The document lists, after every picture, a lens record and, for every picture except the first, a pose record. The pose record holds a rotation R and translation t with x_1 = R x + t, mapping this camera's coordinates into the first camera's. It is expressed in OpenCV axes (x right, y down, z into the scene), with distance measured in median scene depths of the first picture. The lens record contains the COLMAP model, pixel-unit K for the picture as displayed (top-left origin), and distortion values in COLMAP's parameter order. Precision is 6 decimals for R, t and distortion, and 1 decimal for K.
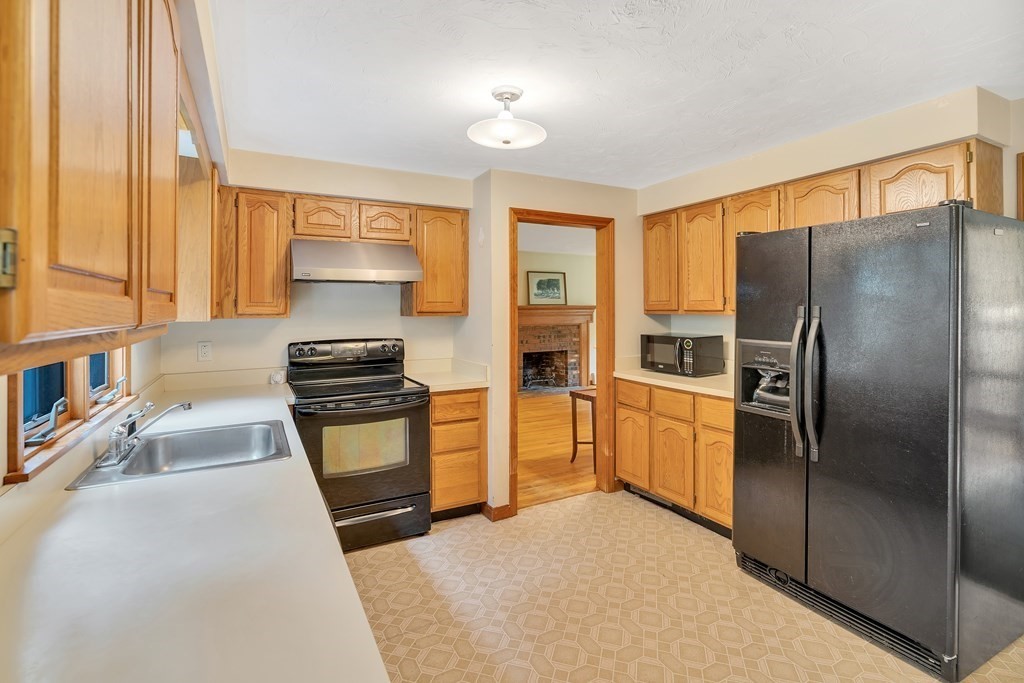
lens RADIAL K [[478.9, 0, 510.2], [0, 478.9, 303.5], [0, 0, 1]] dist [-0.002127, 0.000126]
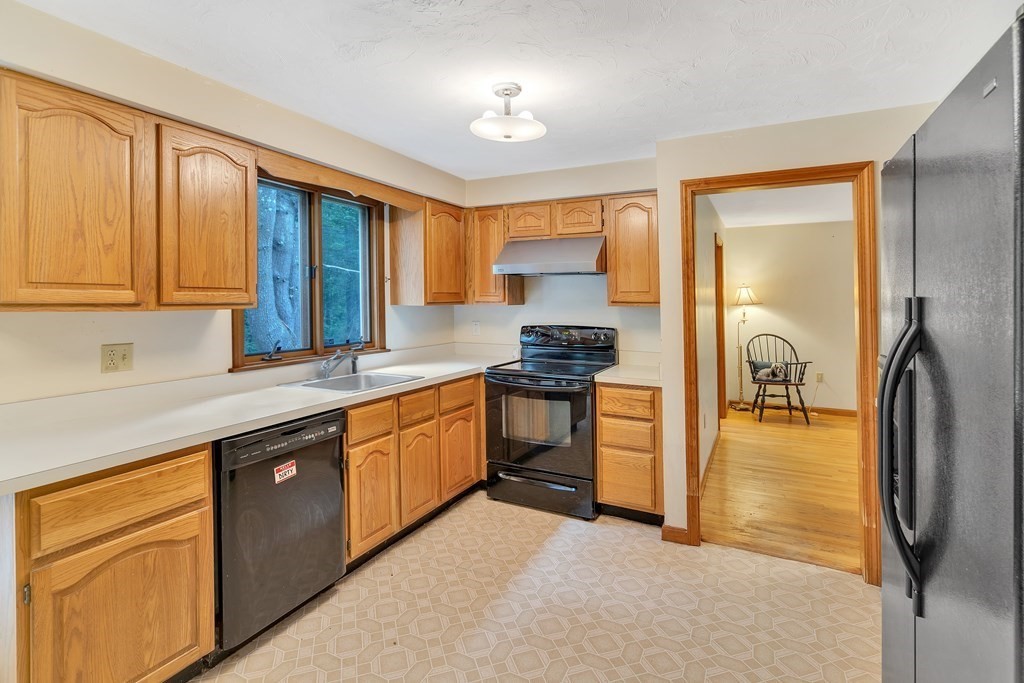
lens RADIAL K [[490.7, 0, 511.7], [0, 490.7, 296.0], [0, 0, 1]] dist [0.000037, 0.000349]
pose [[0.573994, 0.001610, -0.818858, 0.546900], [-0.000400, 0.999998, 0.001686, 0.003956], [0.818860, -0.000641, 0.573993, 0.253128]]
